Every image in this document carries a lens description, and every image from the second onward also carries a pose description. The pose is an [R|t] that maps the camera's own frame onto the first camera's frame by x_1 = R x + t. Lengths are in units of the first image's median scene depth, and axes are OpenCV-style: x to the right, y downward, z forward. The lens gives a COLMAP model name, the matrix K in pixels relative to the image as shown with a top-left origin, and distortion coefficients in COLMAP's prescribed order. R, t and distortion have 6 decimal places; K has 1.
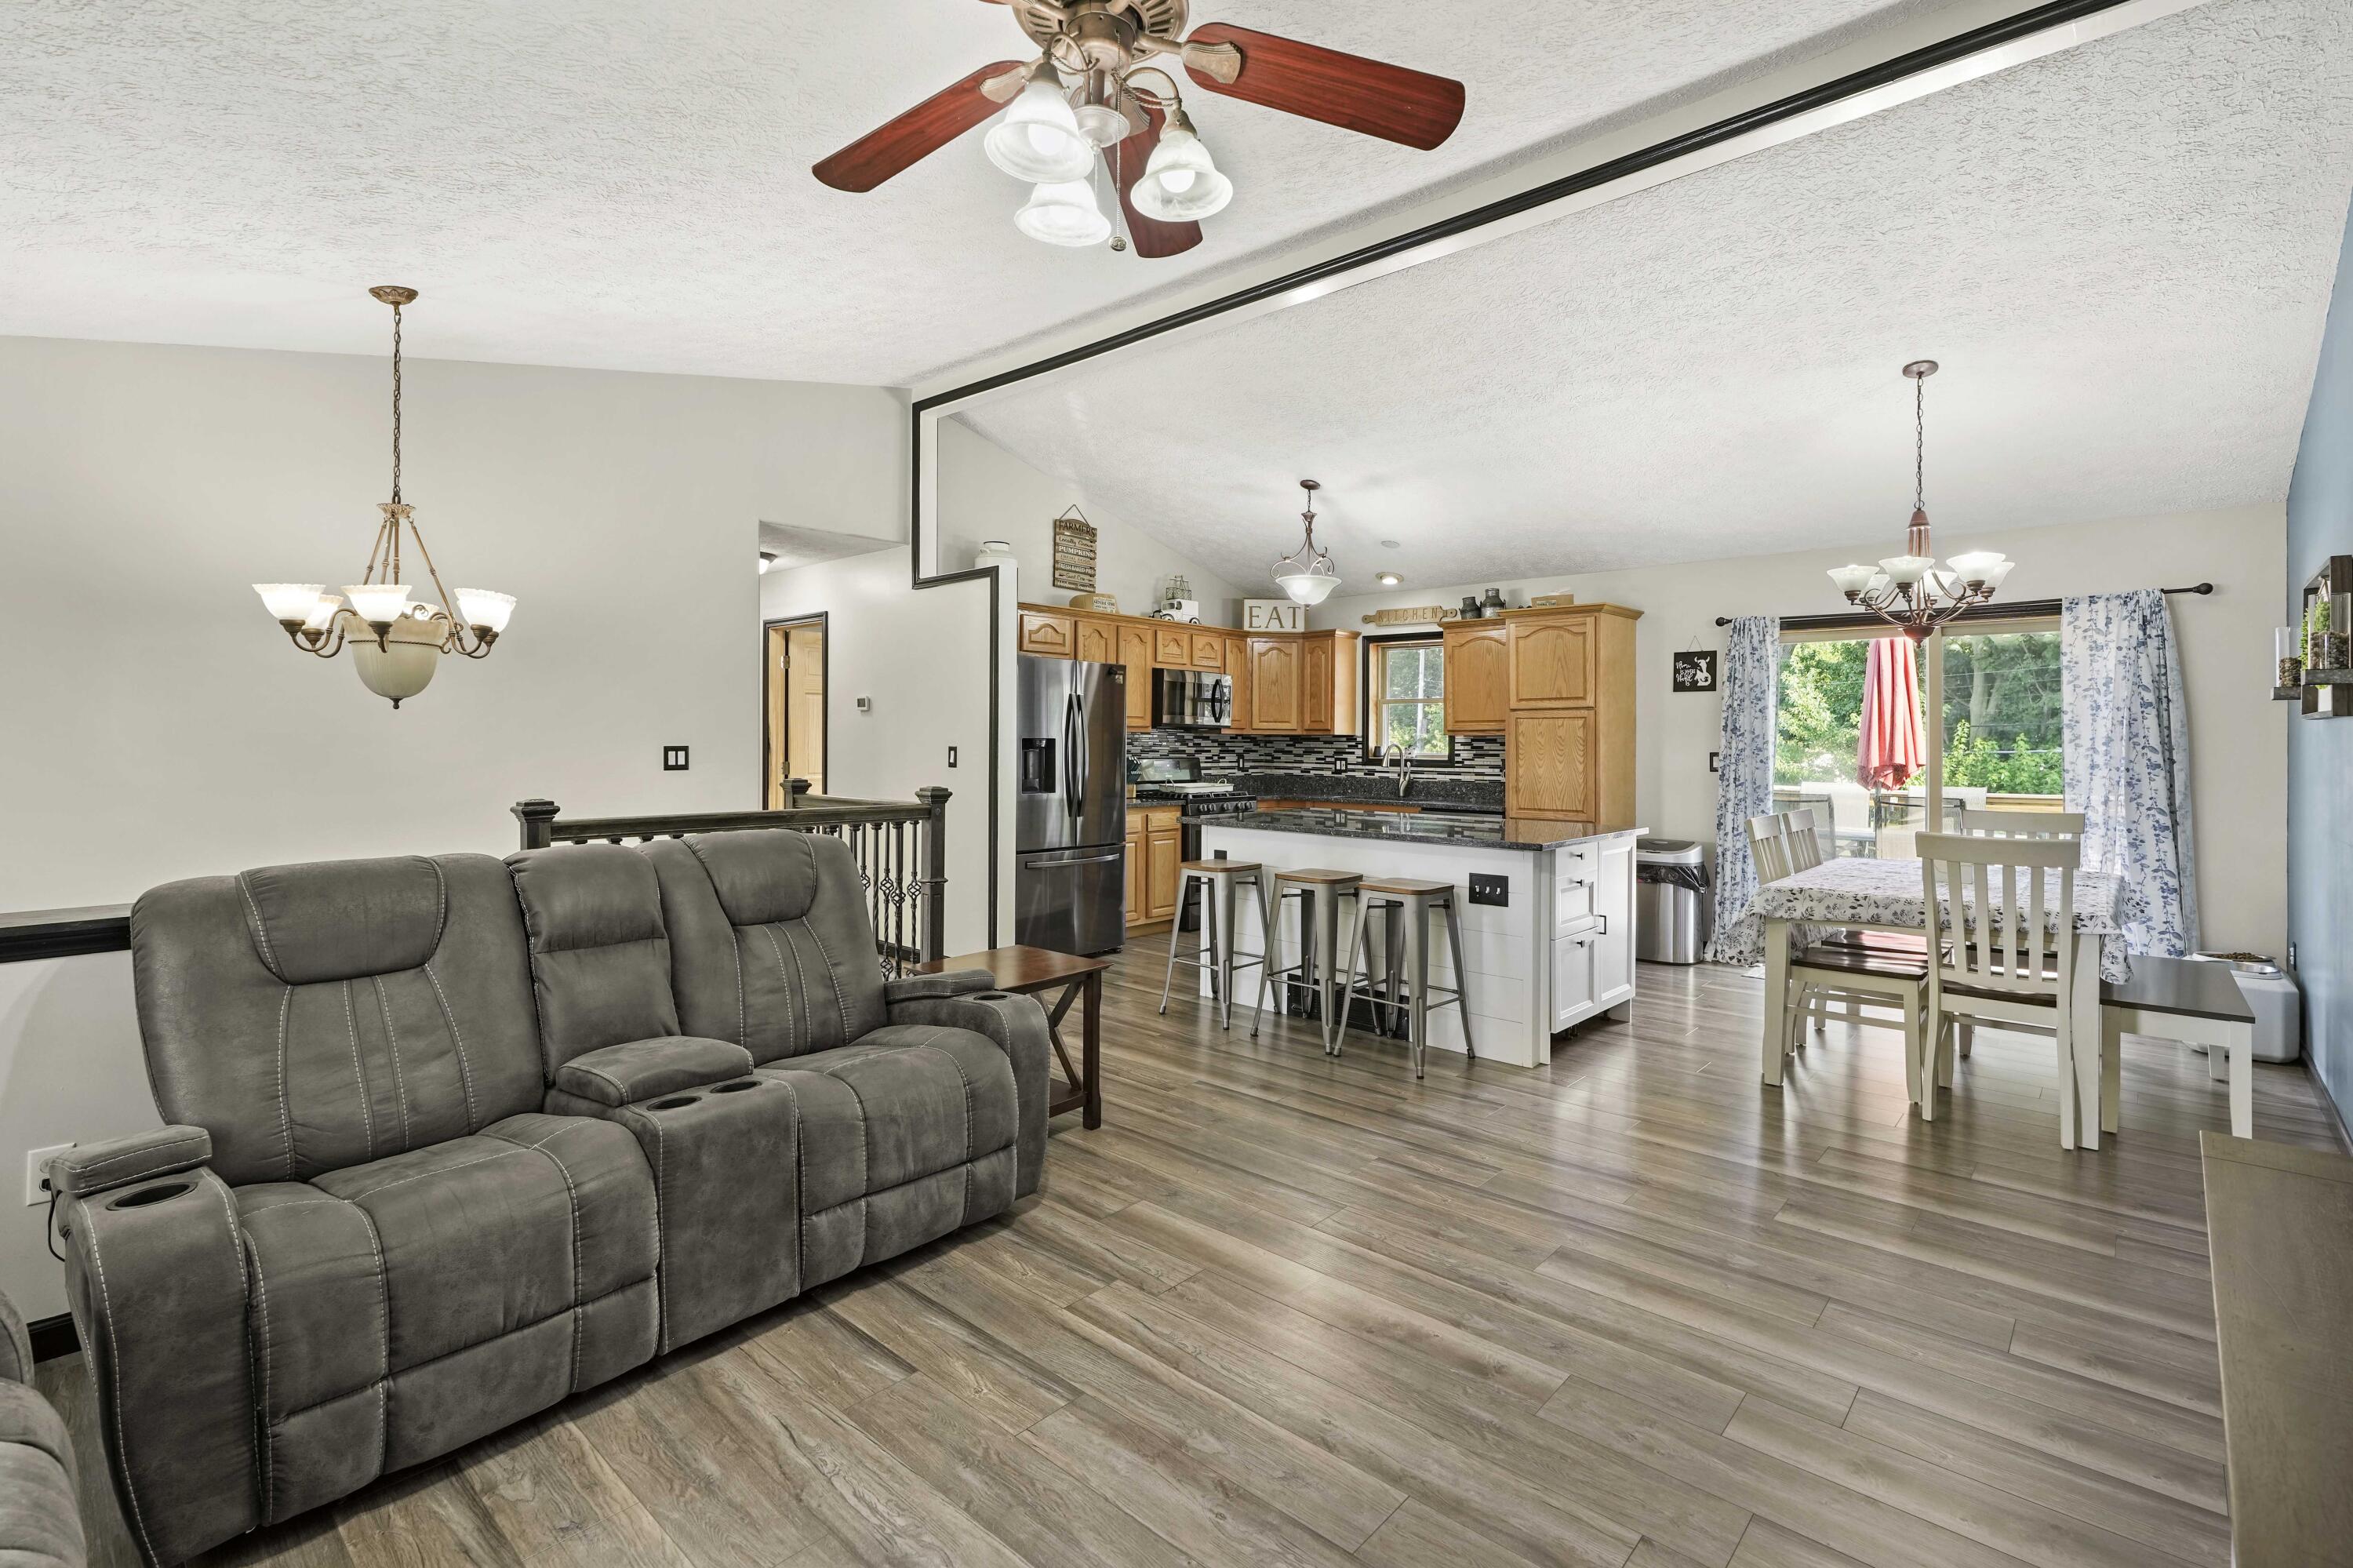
lens RADIAL K [[1081.7, 0, 1155.9], [0, 1081.7, 725.8], [0, 0, 1]] dist [-0.056530, 0.115899]
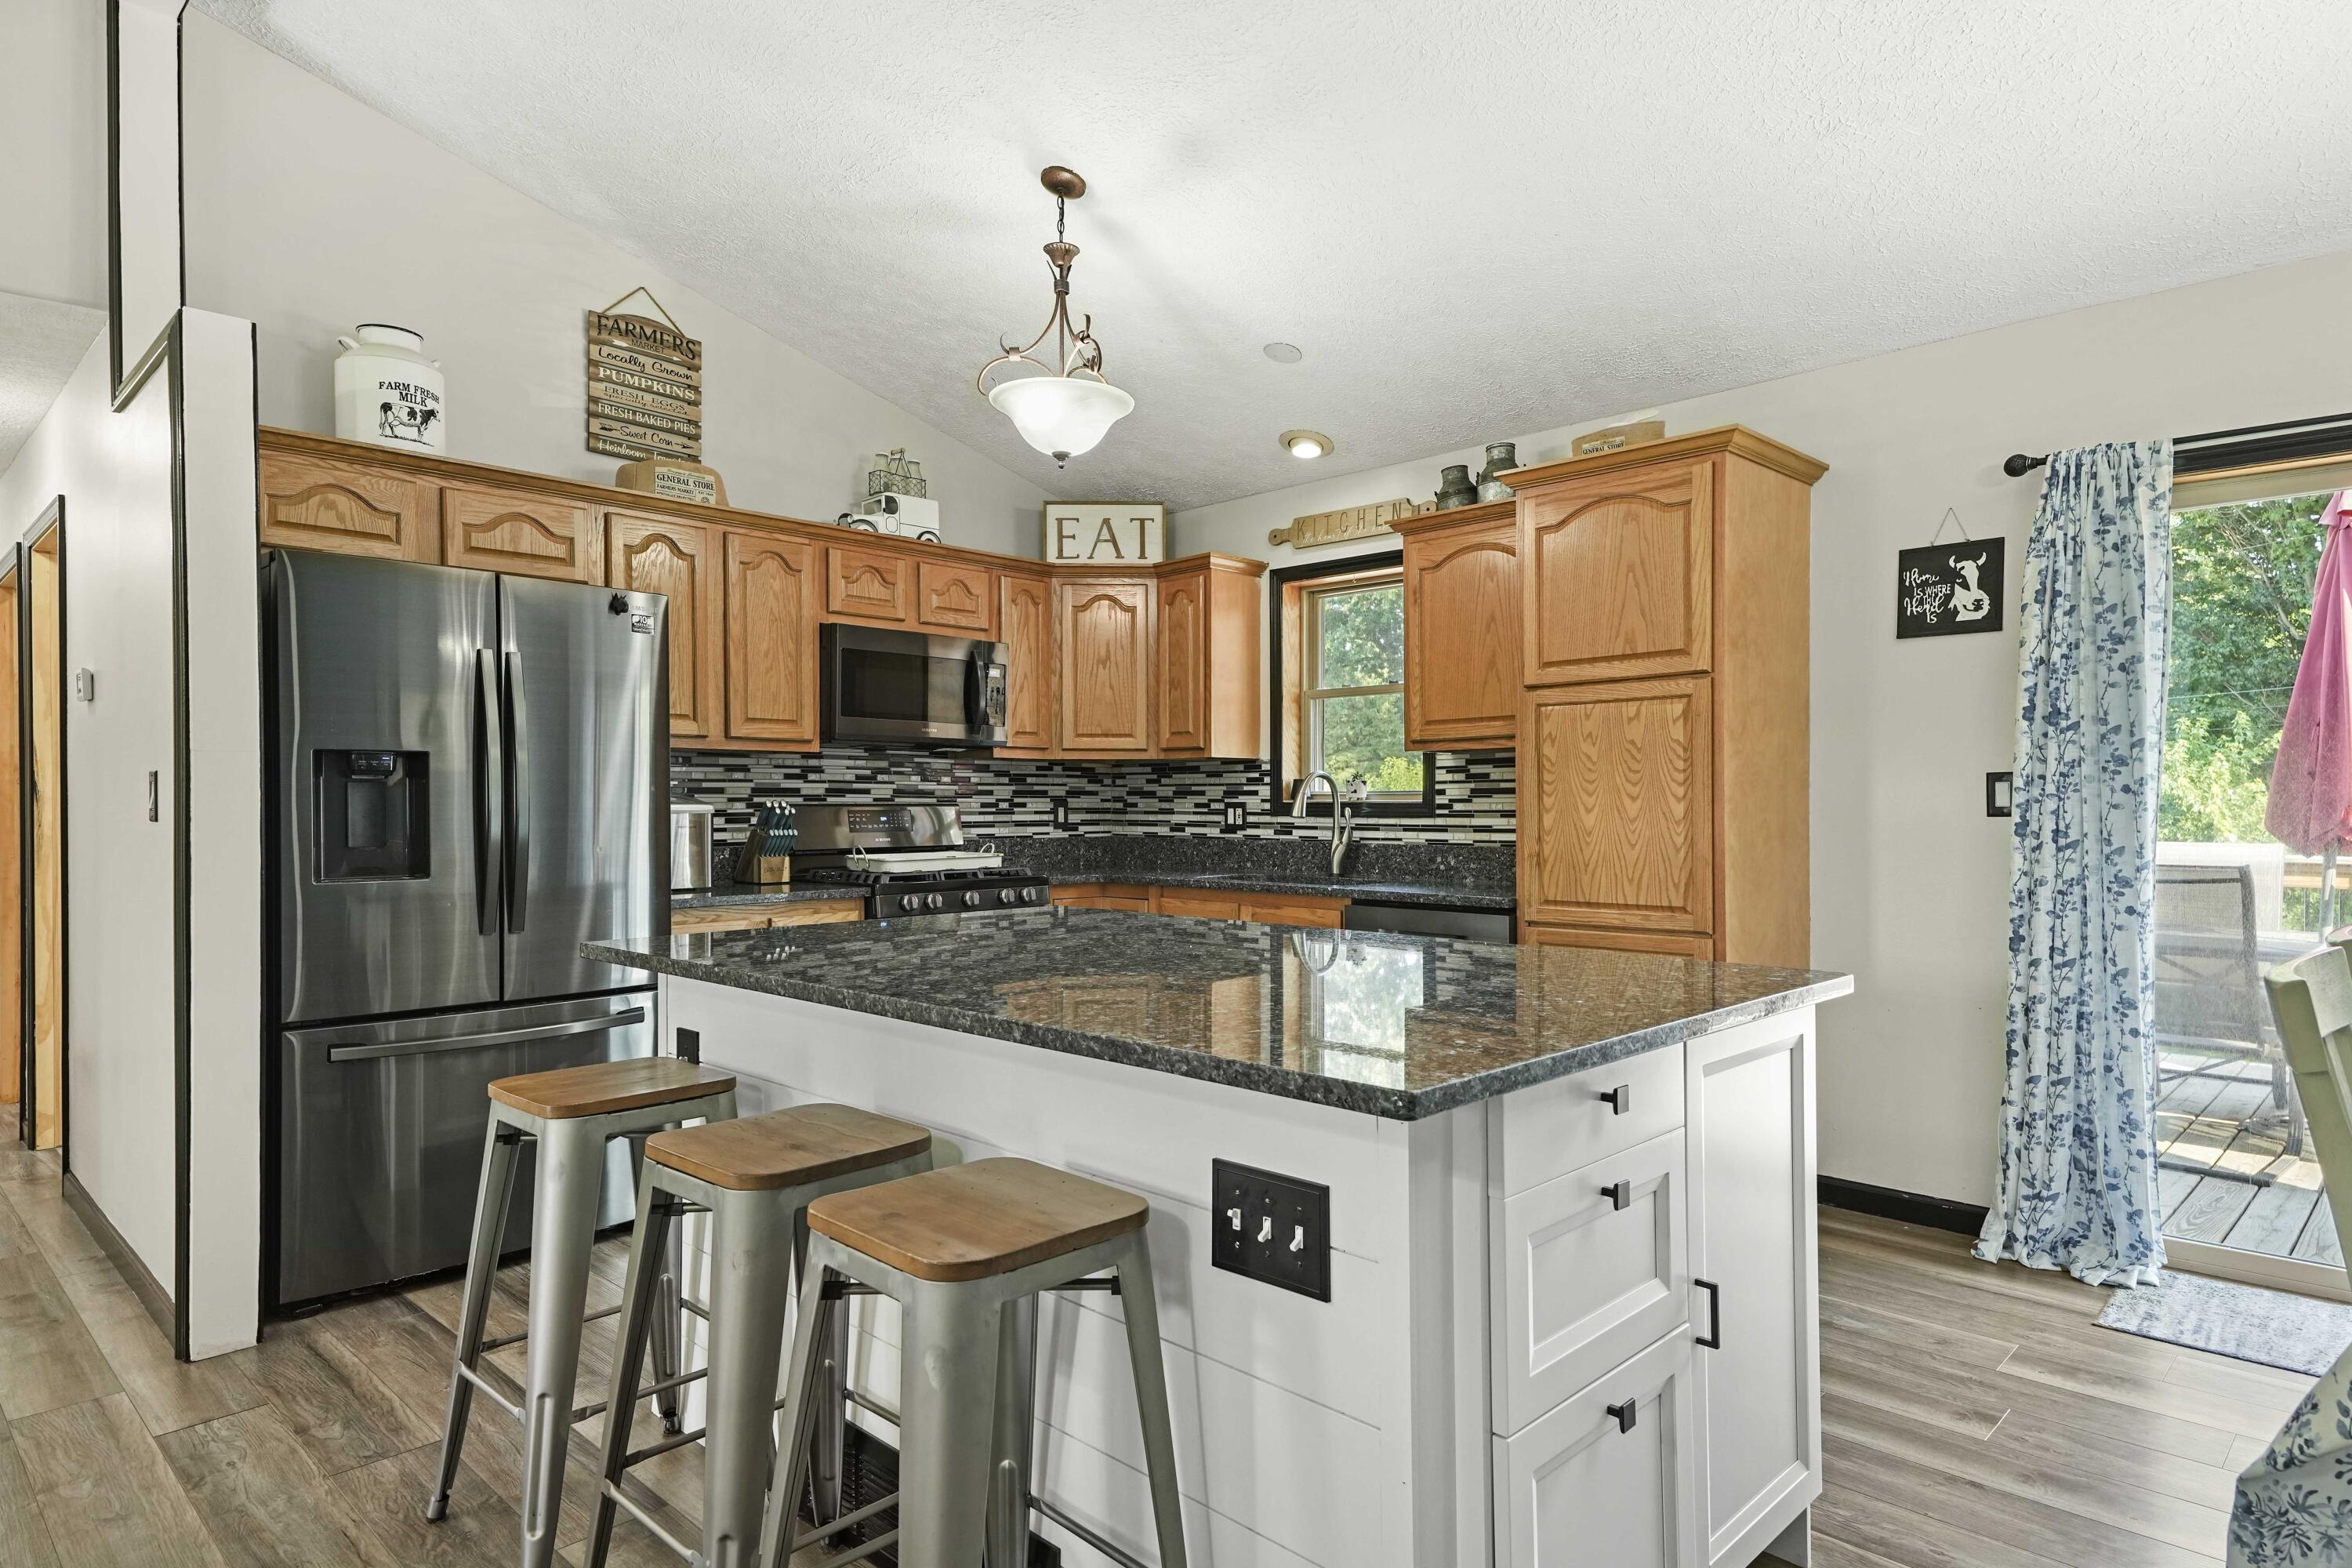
lens RADIAL K [[1321.9, 0, 1167.6], [0, 1321.9, 792.6], [0, 0, 1]] dist [0.060176, -0.002535]
pose [[0.999638, -0.010238, -0.024877, 0.181411], [0.010406, 0.999924, 0.006622, 0.023686], [0.024808, -0.006879, 0.999669, 0.408741]]
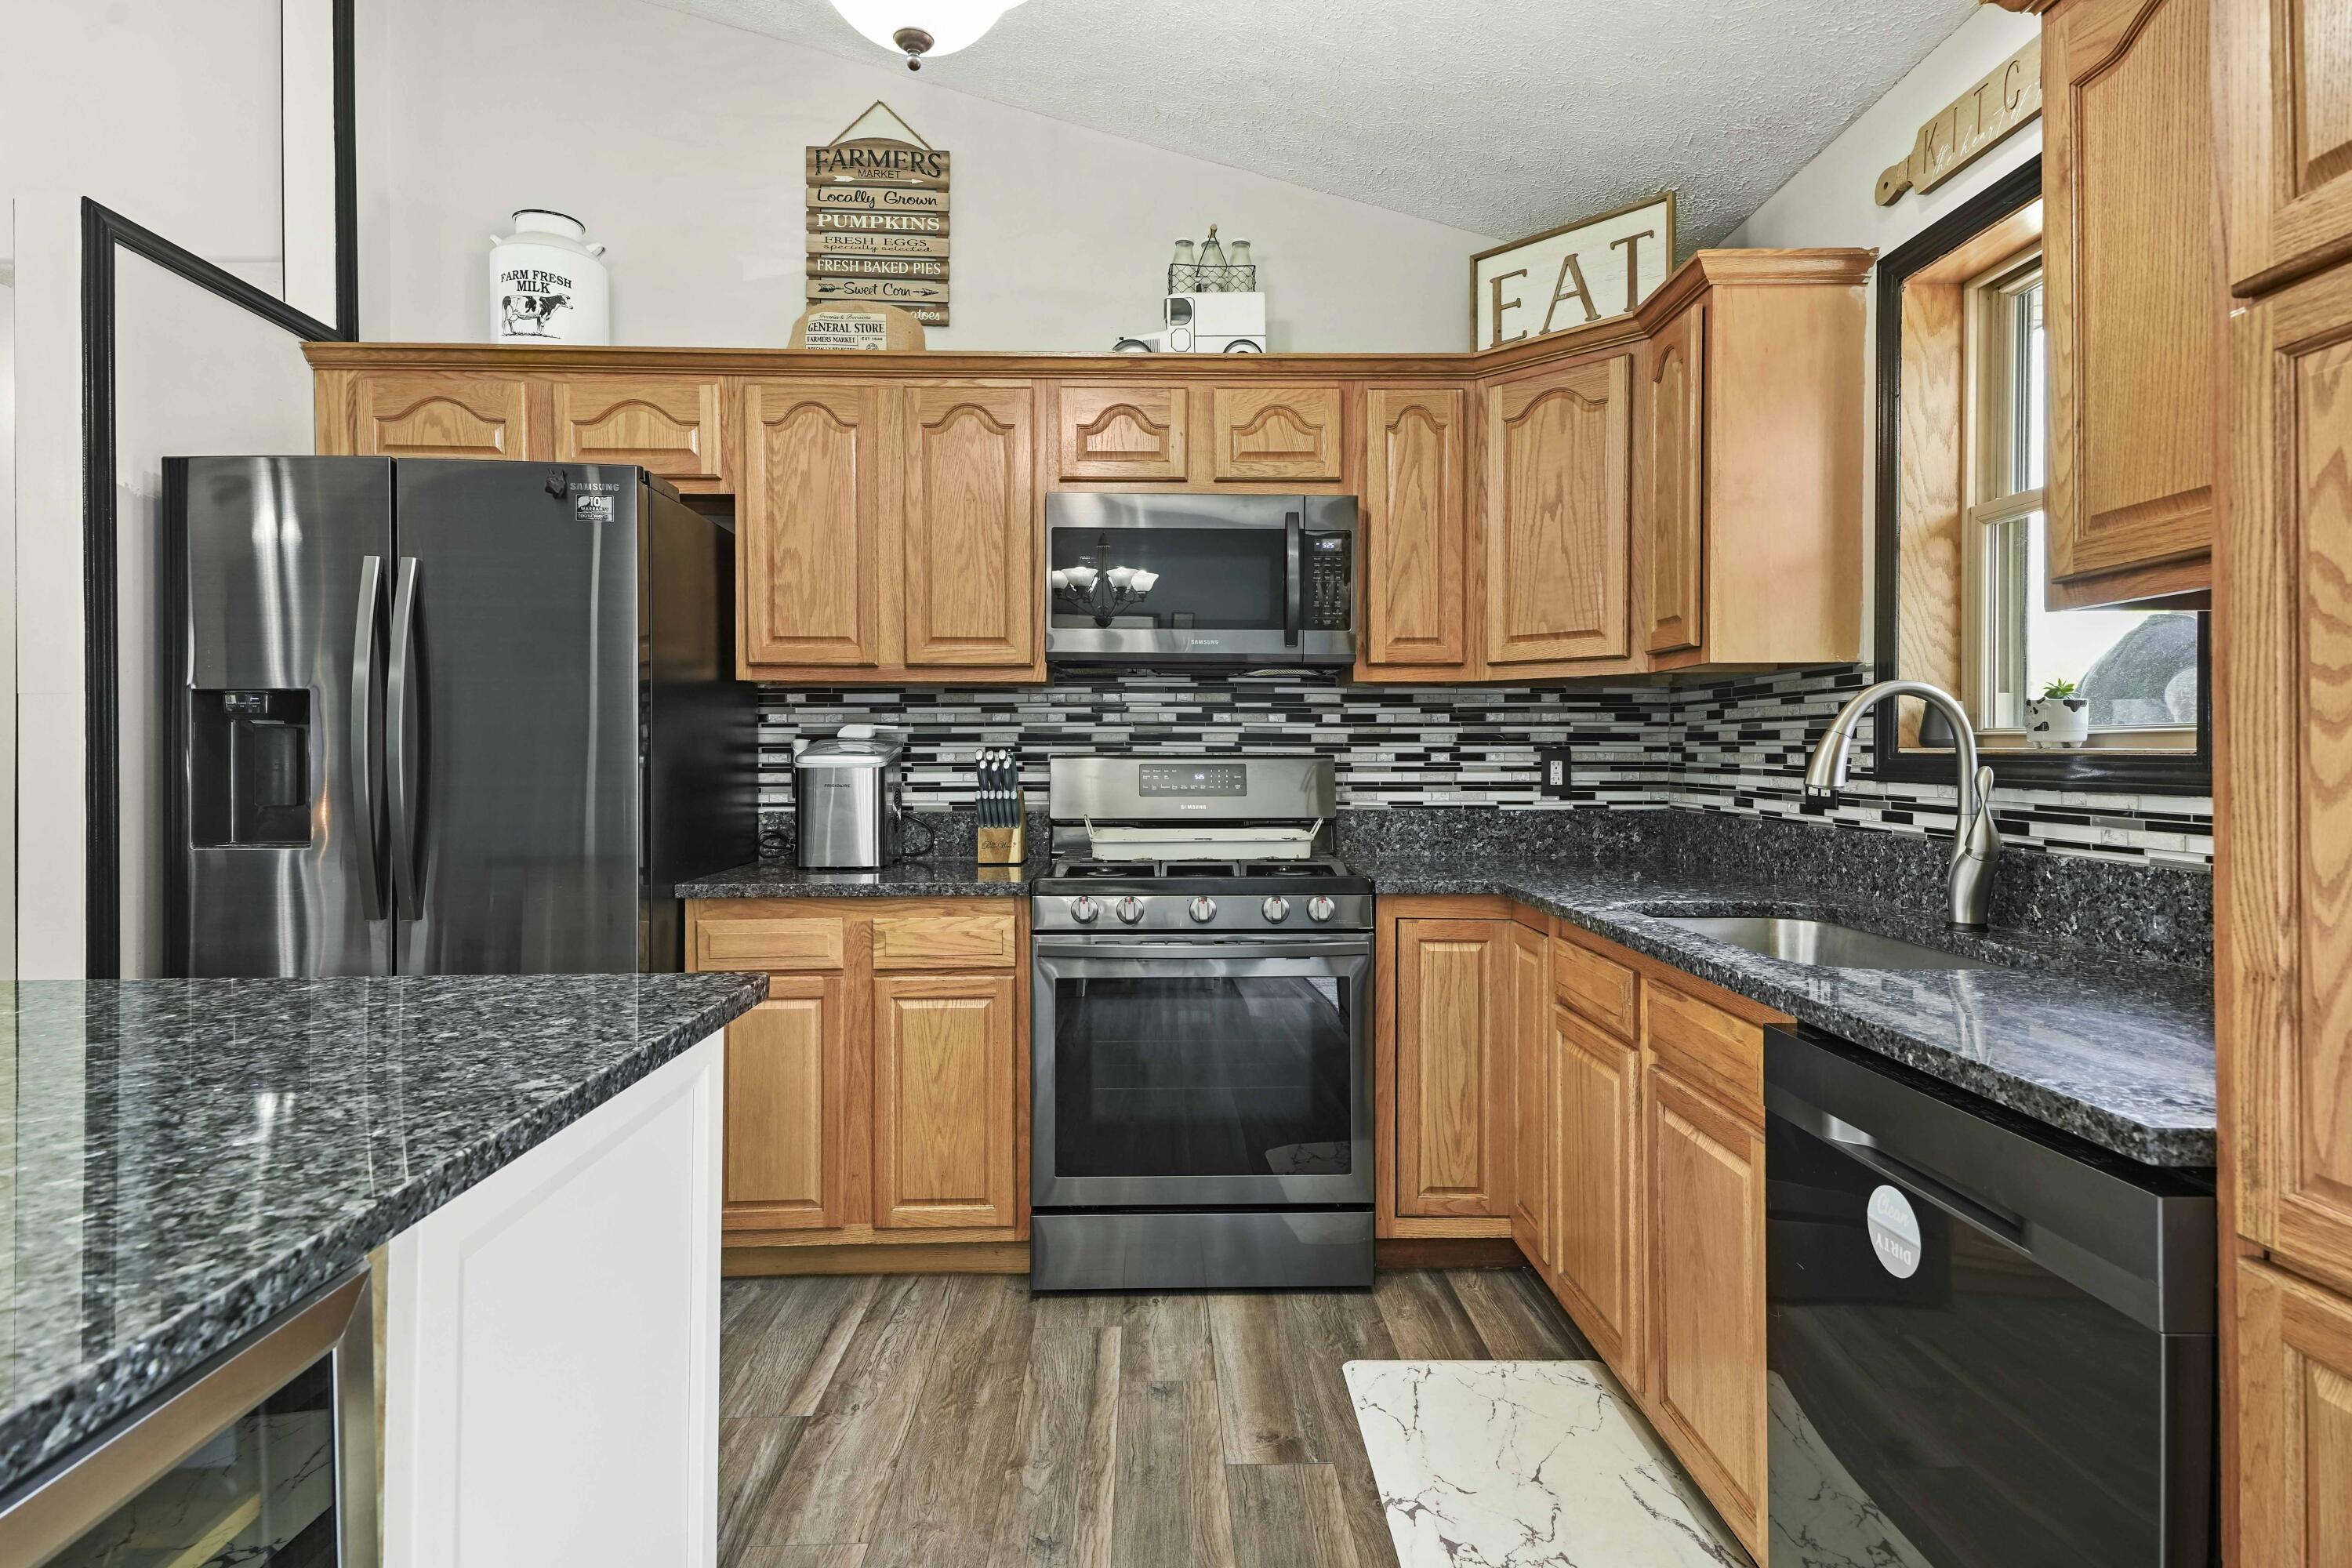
lens RADIAL K [[1224.8, 0, 1175.5], [0, 1224.8, 757.0], [0, 0, 1]] dist [0.070376, -0.045163]
pose [[0.699150, -0.006922, -0.714941, 0.328569], [0.017296, 0.999824, 0.007234, 0.030126], [0.714766, -0.017423, 0.699147, 0.787790]]
